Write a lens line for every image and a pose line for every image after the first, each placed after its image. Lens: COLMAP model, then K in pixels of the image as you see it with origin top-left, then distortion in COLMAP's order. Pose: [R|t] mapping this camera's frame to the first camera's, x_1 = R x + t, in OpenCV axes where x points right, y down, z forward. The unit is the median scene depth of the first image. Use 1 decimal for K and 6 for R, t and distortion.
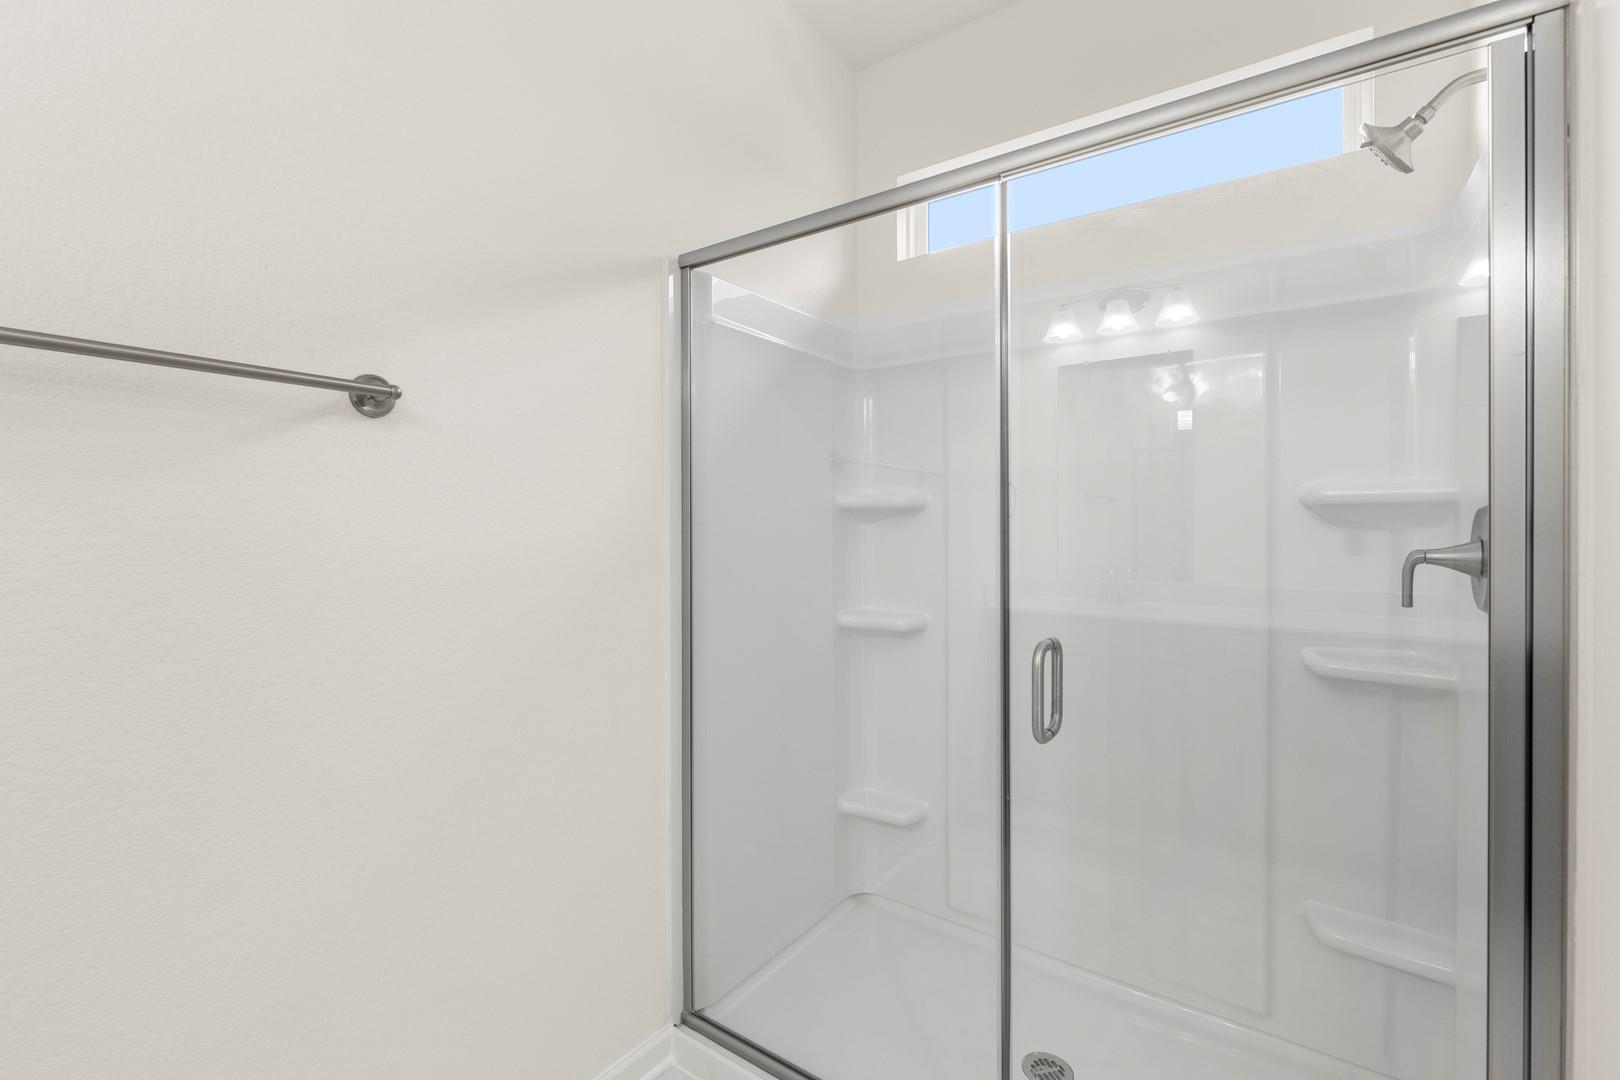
lens RADIAL K [[738.1, 0, 854.6], [0, 738.1, 538.0], [0, 0, 1]] dist [-0.009128, 0.001791]
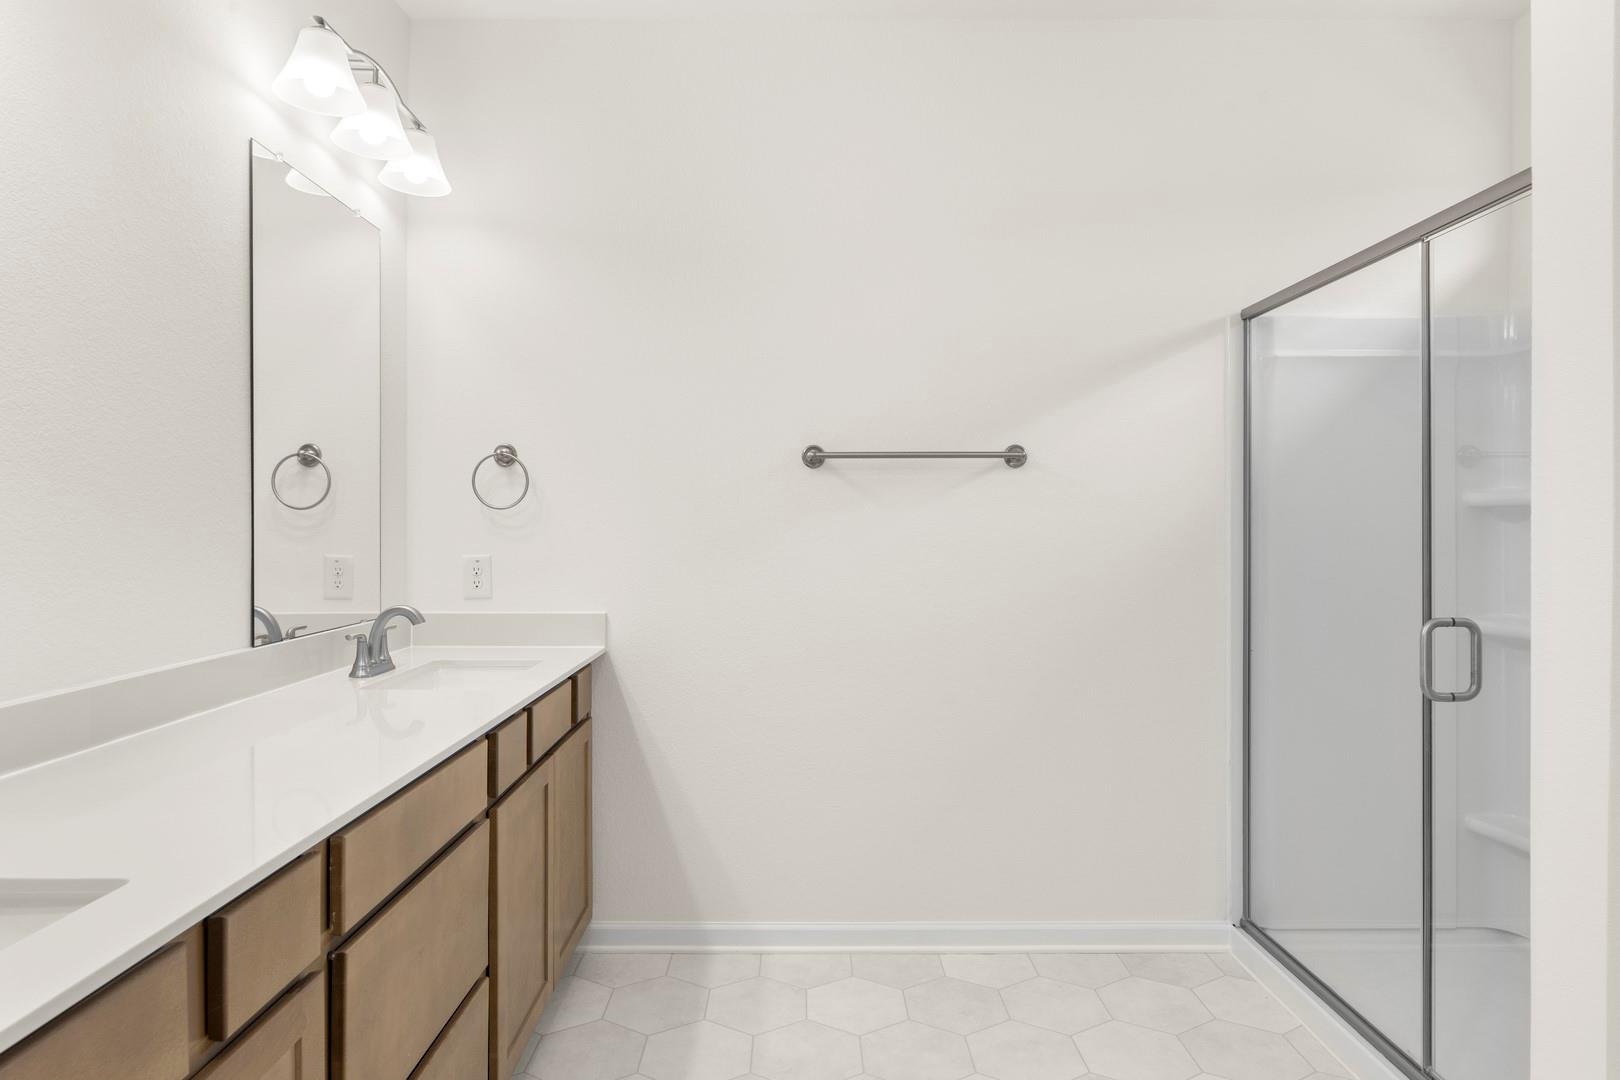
lens RADIAL K [[935.9, 0, 813.8], [0, 935.9, 534.9], [0, 0, 1]] dist [-0.006425, -0.000696]
pose [[0.588900, 0.003361, -0.808199, 0.618431], [-0.009517, 0.999951, -0.002776, 0.010502], [0.808150, 0.009327, 0.588903, -0.521398]]
